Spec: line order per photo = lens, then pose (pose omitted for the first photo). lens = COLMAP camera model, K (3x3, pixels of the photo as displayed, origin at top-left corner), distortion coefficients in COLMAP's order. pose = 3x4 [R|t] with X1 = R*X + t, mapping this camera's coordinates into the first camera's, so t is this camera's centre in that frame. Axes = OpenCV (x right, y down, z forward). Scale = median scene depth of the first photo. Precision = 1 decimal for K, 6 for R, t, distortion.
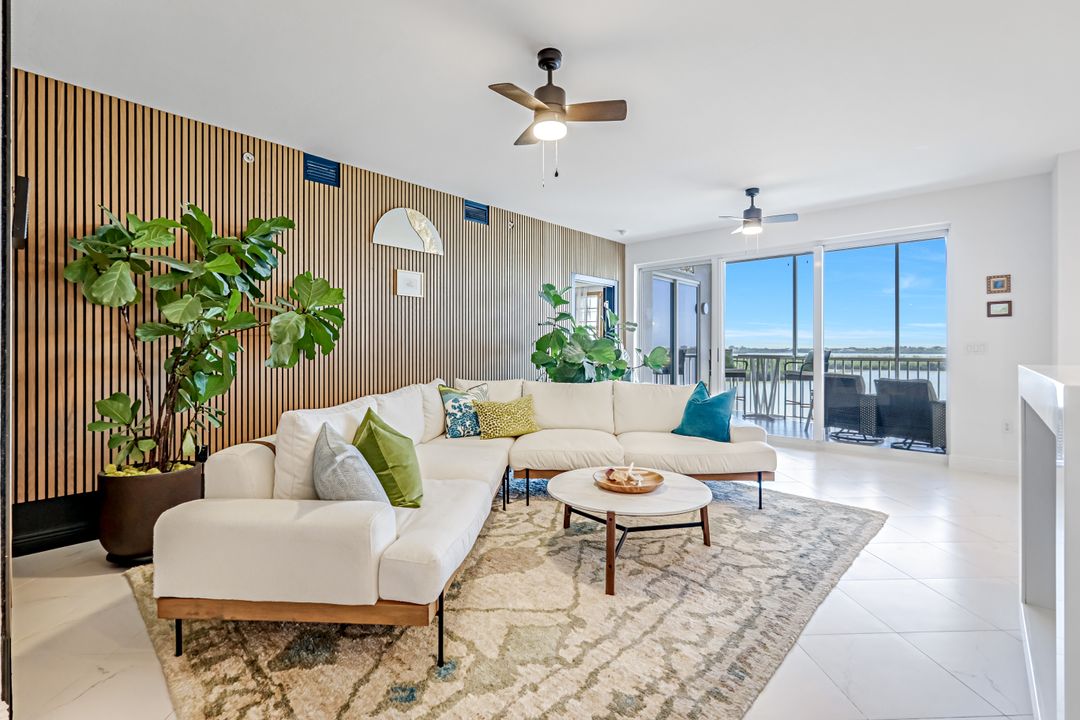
lens RADIAL K [[482.5, 0, 541.6], [0, 482.5, 352.4], [0, 0, 1]] dist [0.002396, 0.000153]
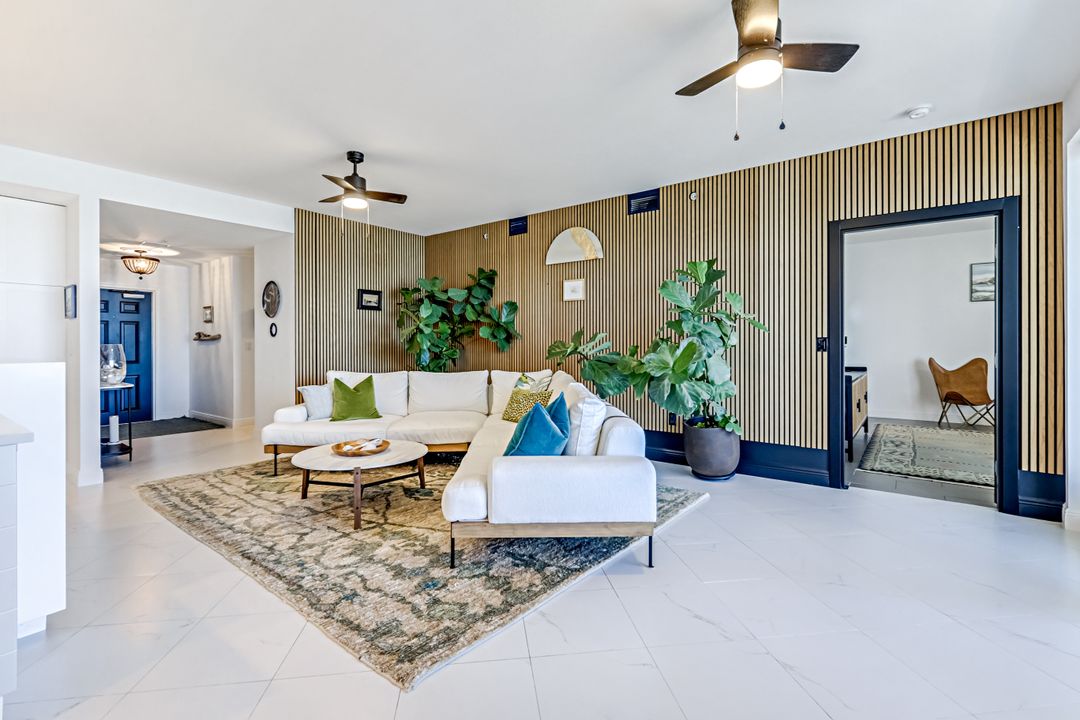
lens RADIAL K [[482.5, 0, 544.7], [0, 482.5, 347.2], [0, 0, 1]] dist [0.002396, 0.000153]
pose [[0.101679, 0.001058, -0.994817, 0.925015], [-0.002956, 0.999995, 0.000762, -0.002400], [0.994813, 0.002863, 0.101681, 0.833685]]
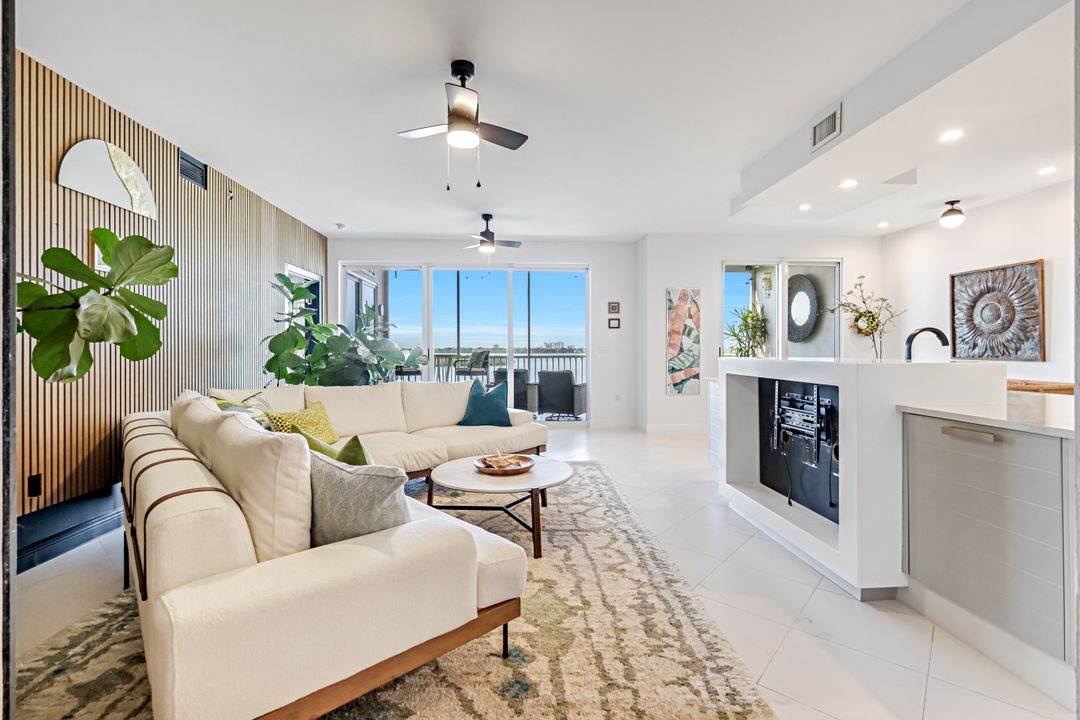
lens RADIAL K [[482.5, 0, 537.3], [0, 482.5, 353.9], [0, 0, 1]] dist [0.002396, 0.000153]
pose [[0.691021, -0.009254, 0.722776, -0.362276], [0.008190, 0.999954, 0.004974, -0.000665], [-0.722789, 0.002482, 0.691065, 0.097046]]
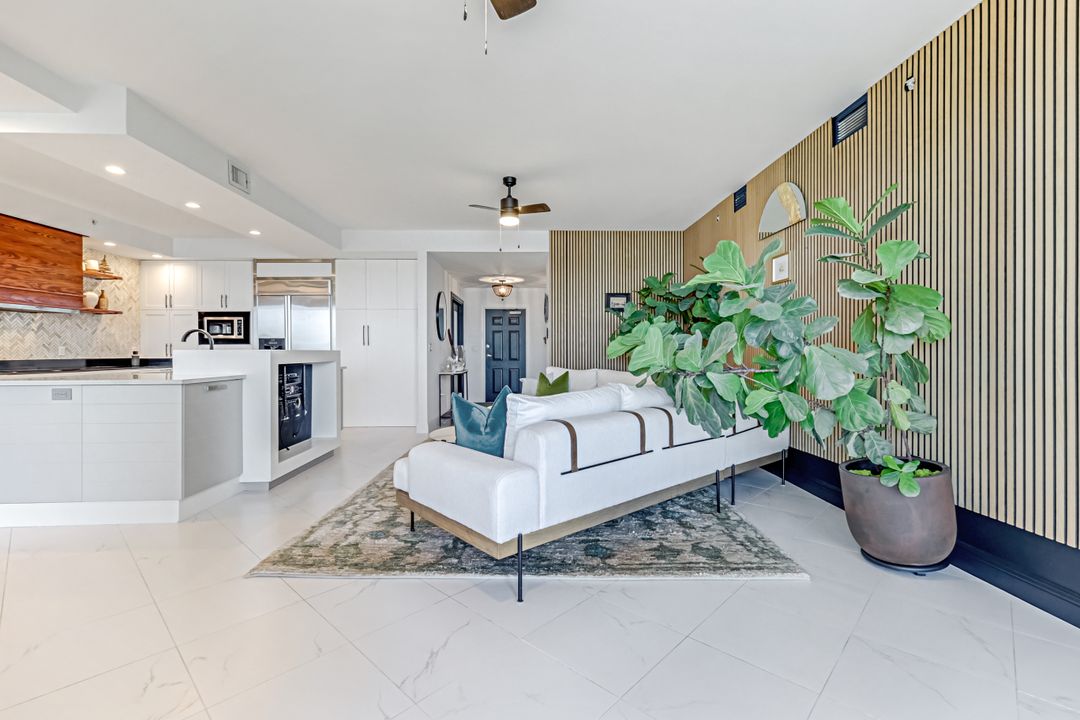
lens RADIAL K [[482.5, 0, 540.5], [0, 482.5, 354.2], [0, 0, 1]] dist [0.002396, 0.000153]
pose [[-0.711253, 0.003042, -0.702930, 0.689965], [-0.003206, 0.999966, 0.007572, 0.011844], [0.702929, 0.007640, -0.711219, 1.363337]]
